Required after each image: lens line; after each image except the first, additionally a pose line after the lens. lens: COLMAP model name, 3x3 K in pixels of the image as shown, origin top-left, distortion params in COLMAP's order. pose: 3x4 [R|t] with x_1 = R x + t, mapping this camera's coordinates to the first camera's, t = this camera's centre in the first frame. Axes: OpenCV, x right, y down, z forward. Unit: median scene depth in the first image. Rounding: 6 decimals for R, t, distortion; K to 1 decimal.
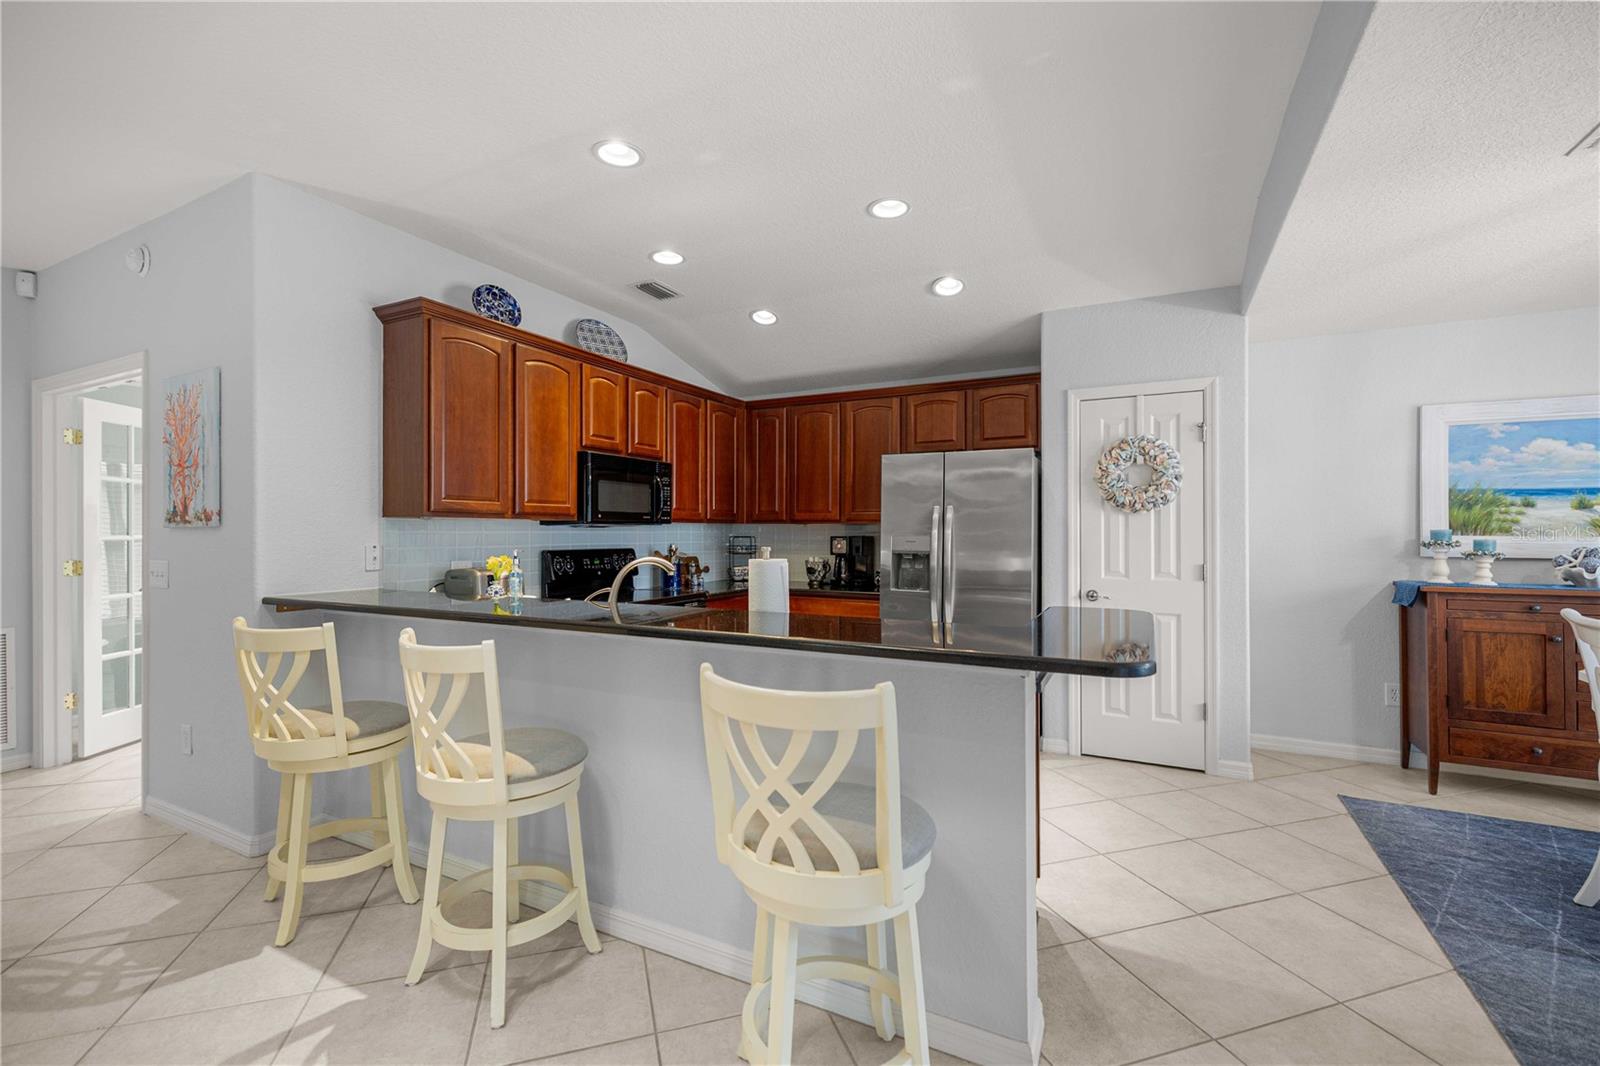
lens RADIAL K [[677.1, 0, 800.2], [0, 677.1, 528.8], [0, 0, 1]] dist [0.004175, -0.001324]
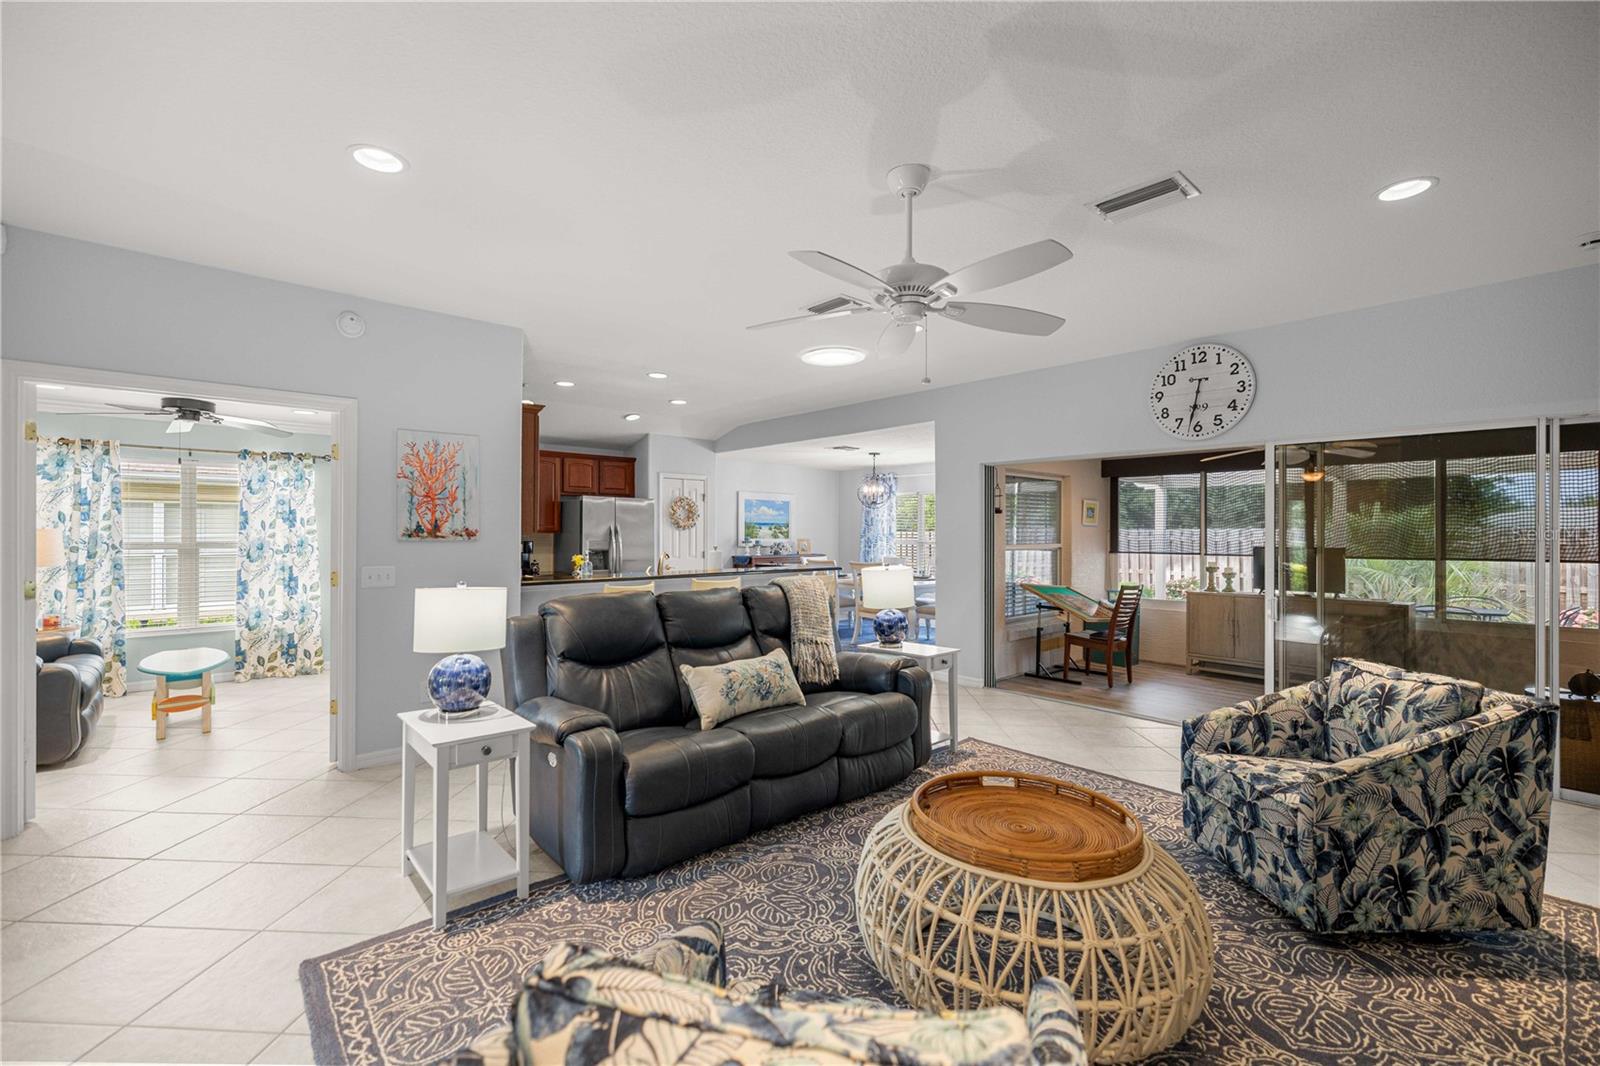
lens RADIAL K [[677.1, 0, 789.3], [0, 677.1, 529.3], [0, 0, 1]] dist [0.004175, -0.001324]
pose [[0.352544, 0.005432, 0.935779, -1.586316], [-0.006838, 0.999971, -0.003229, -0.021171], [-0.935770, -0.005260, 0.352571, -0.155097]]
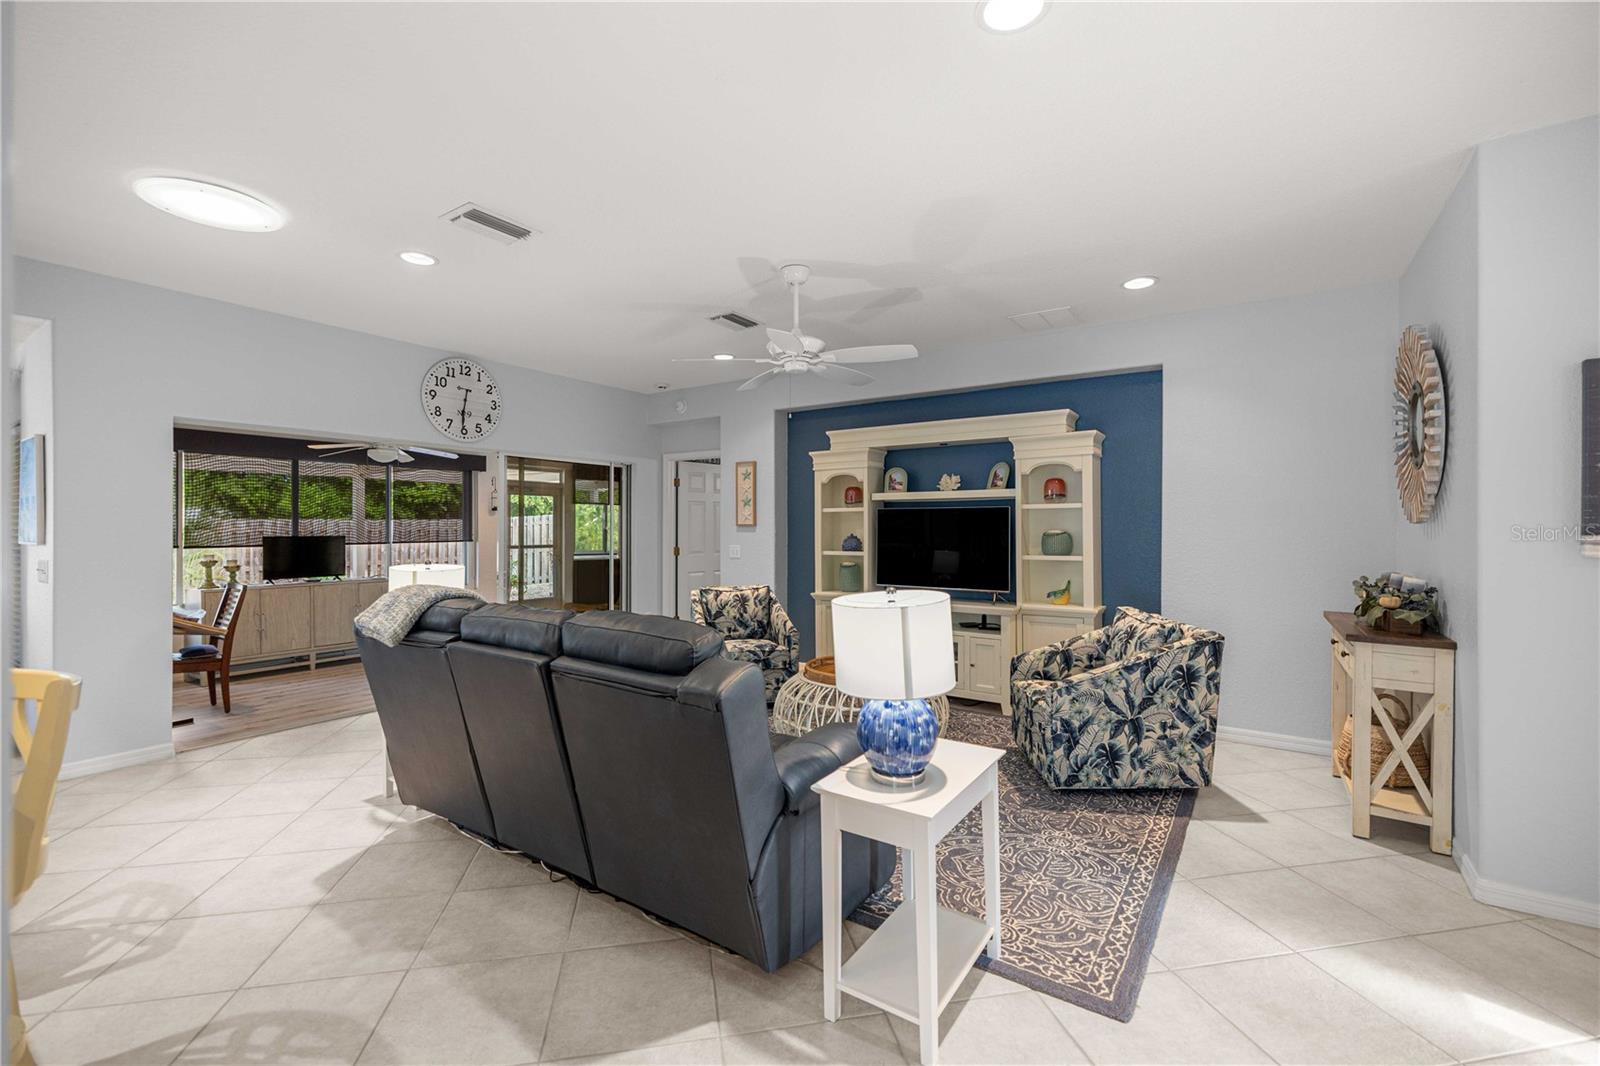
lens RADIAL K [[677.1, 0, 800.1], [0, 677.1, 526.4], [0, 0, 1]] dist [0.004175, -0.001324]
pose [[-0.994574, 0.000083, 0.104029, -0.992548], [-0.000414, 0.999989, -0.004753, -0.007768], [-0.104028, -0.004770, -0.994563, 0.977401]]
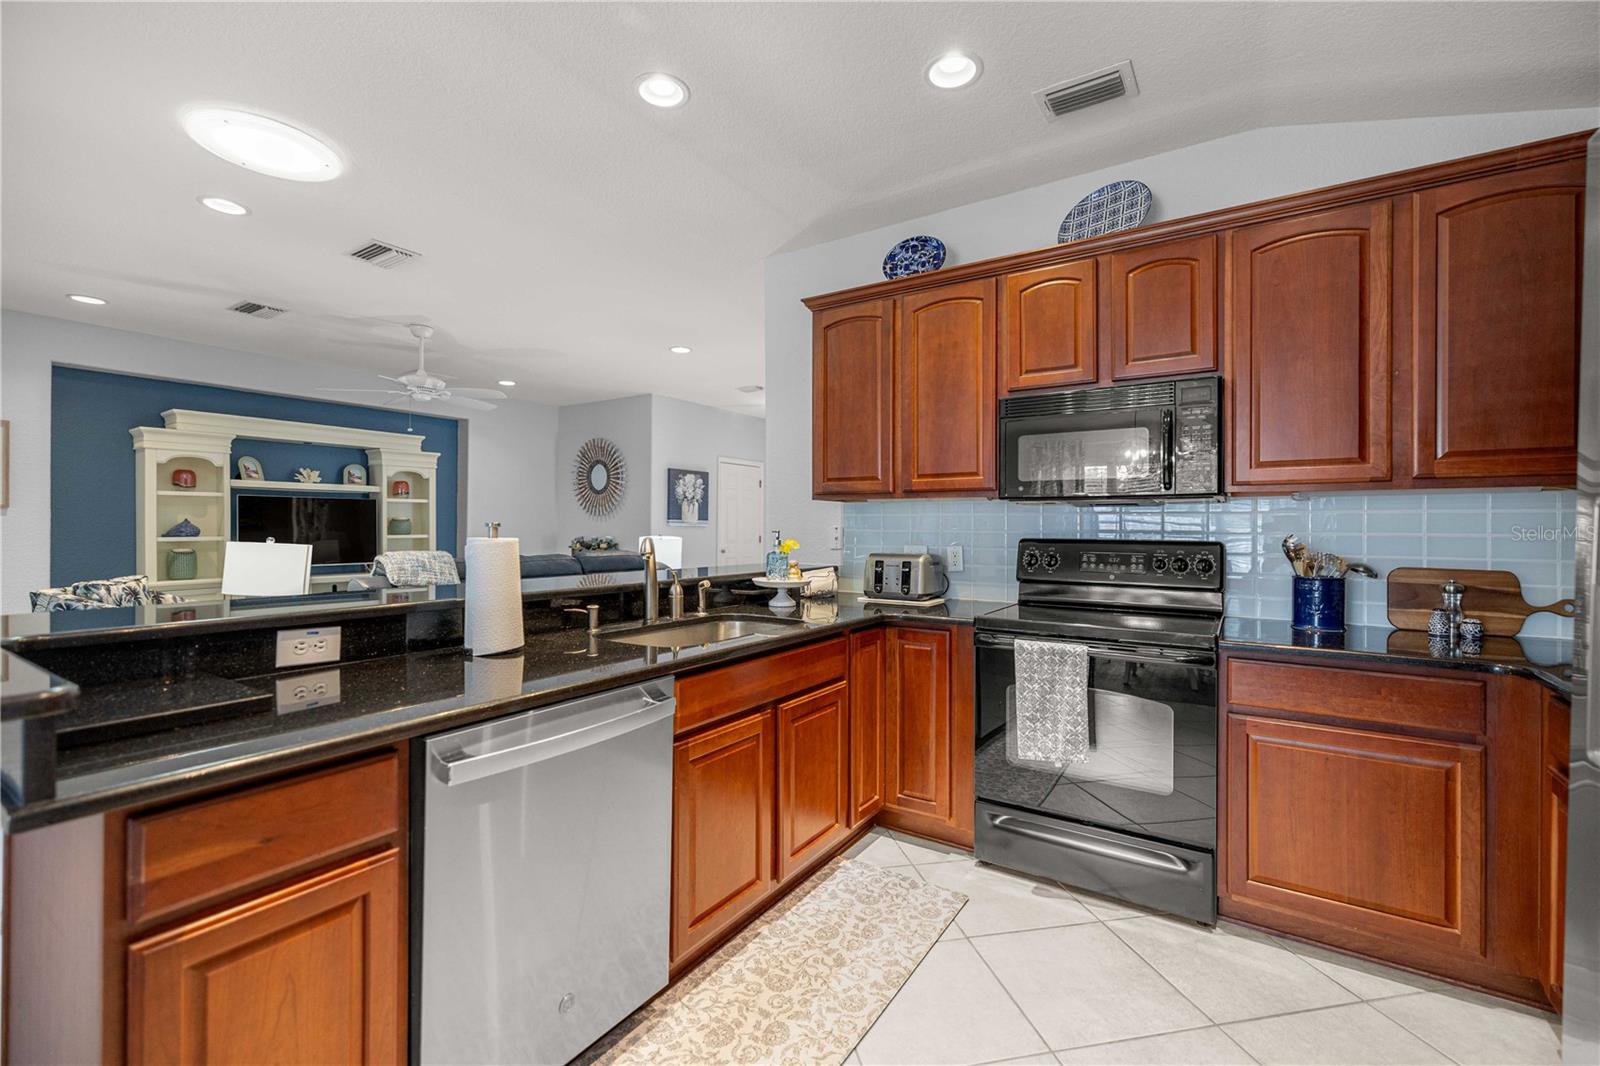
lens RADIAL K [[677.1, 0, 797.5], [0, 677.1, 525.6], [0, 0, 1]] dist [0.004175, -0.001324]
pose [[-0.100860, -0.001770, -0.994899, 0.434424], [0.001383, 0.999997, -0.001919, 0.022013], [0.994900, -0.001570, -0.100857, 0.896229]]
